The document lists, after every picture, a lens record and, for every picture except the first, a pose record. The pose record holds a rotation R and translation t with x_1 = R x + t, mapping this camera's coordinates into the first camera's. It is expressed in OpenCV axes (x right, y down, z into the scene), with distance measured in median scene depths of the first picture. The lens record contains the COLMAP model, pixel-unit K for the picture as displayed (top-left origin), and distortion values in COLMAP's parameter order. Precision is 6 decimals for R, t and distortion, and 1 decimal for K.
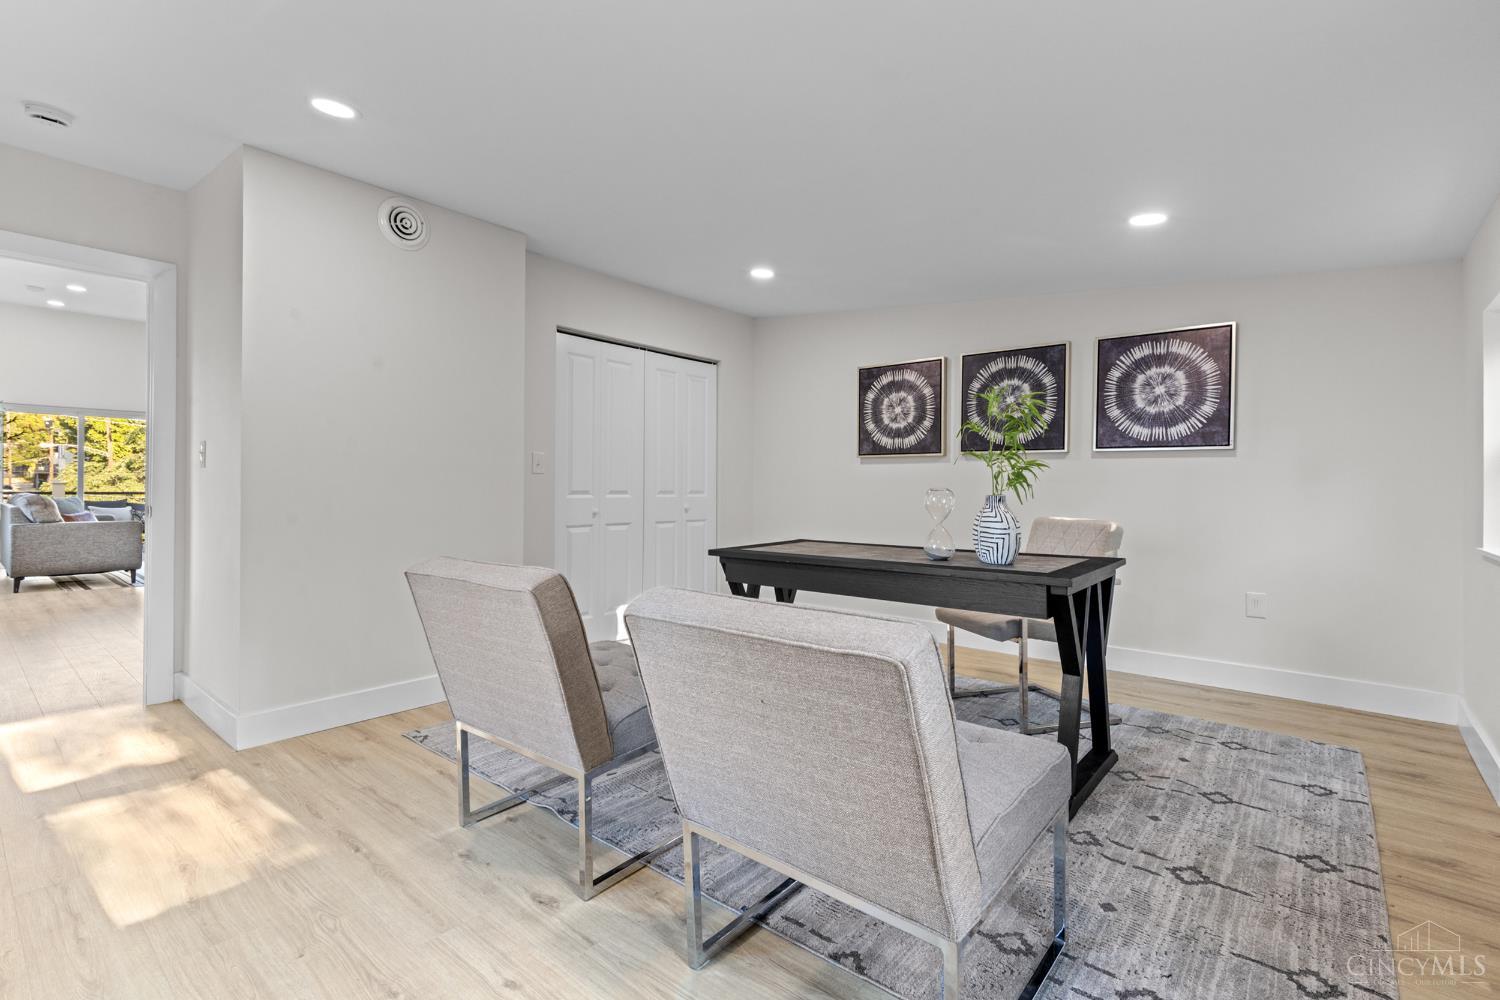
lens RADIAL K [[679.4, 0, 743.4], [0, 679.4, 488.7], [0, 0, 1]] dist [0.003124, -0.001126]
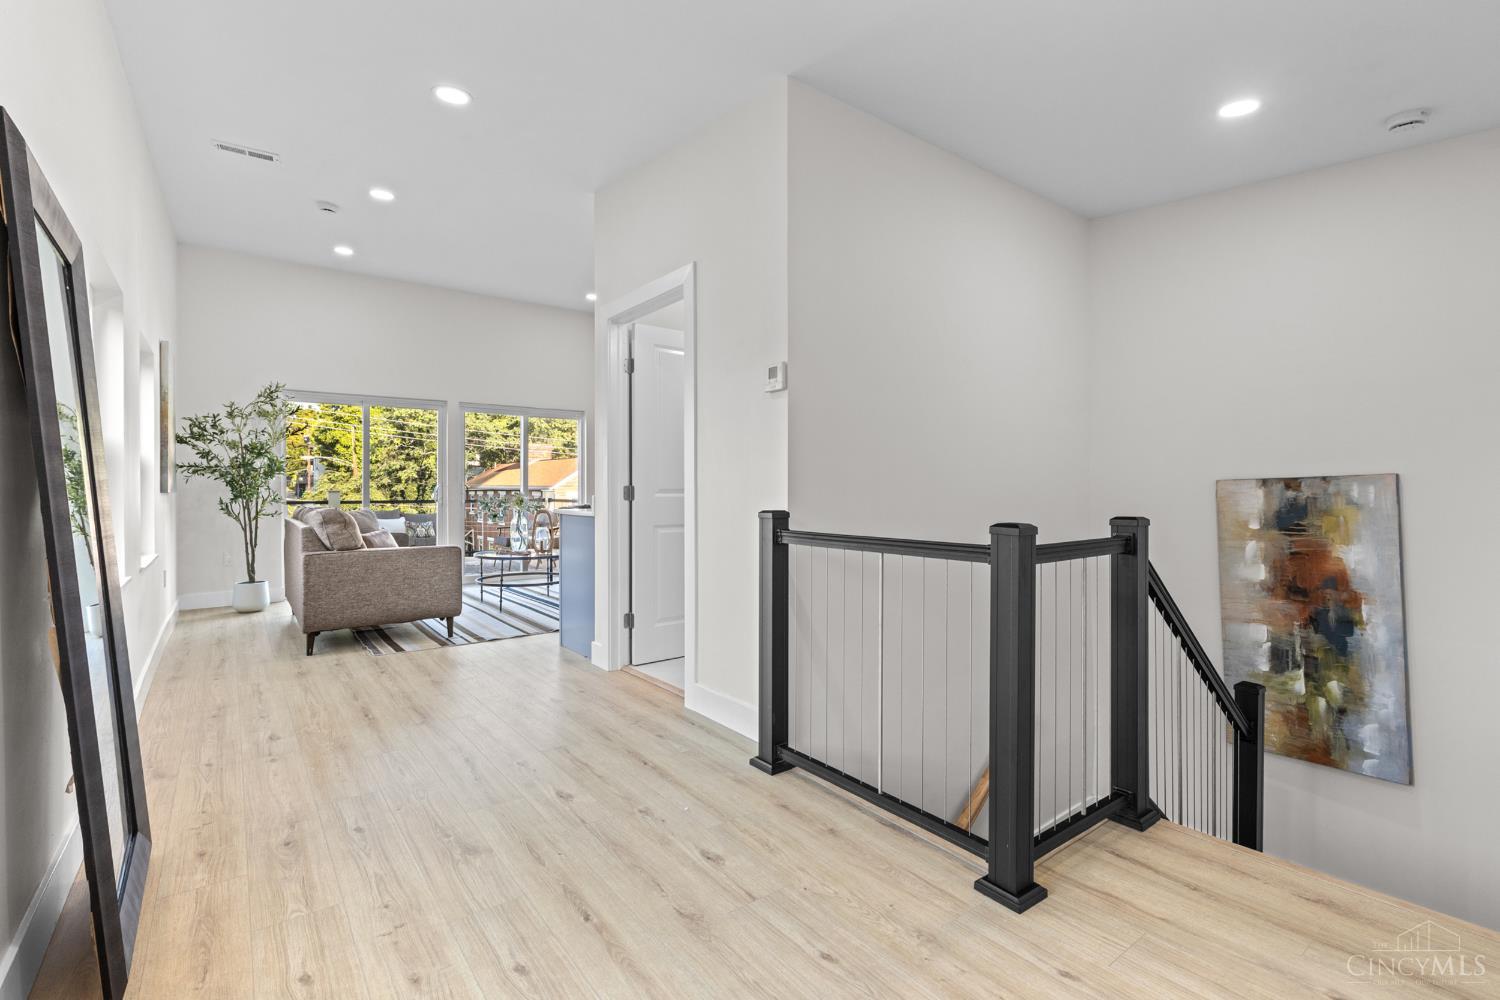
lens RADIAL K [[679.4, 0, 755.6], [0, 679.4, 492.3], [0, 0, 1]] dist [0.003124, -0.001126]
pose [[0.978005, -0.008848, -0.208392, -0.251879], [0.009101, 0.999959, 0.000256, -0.001563], [0.208381, -0.002147, 0.978045, 0.221166]]
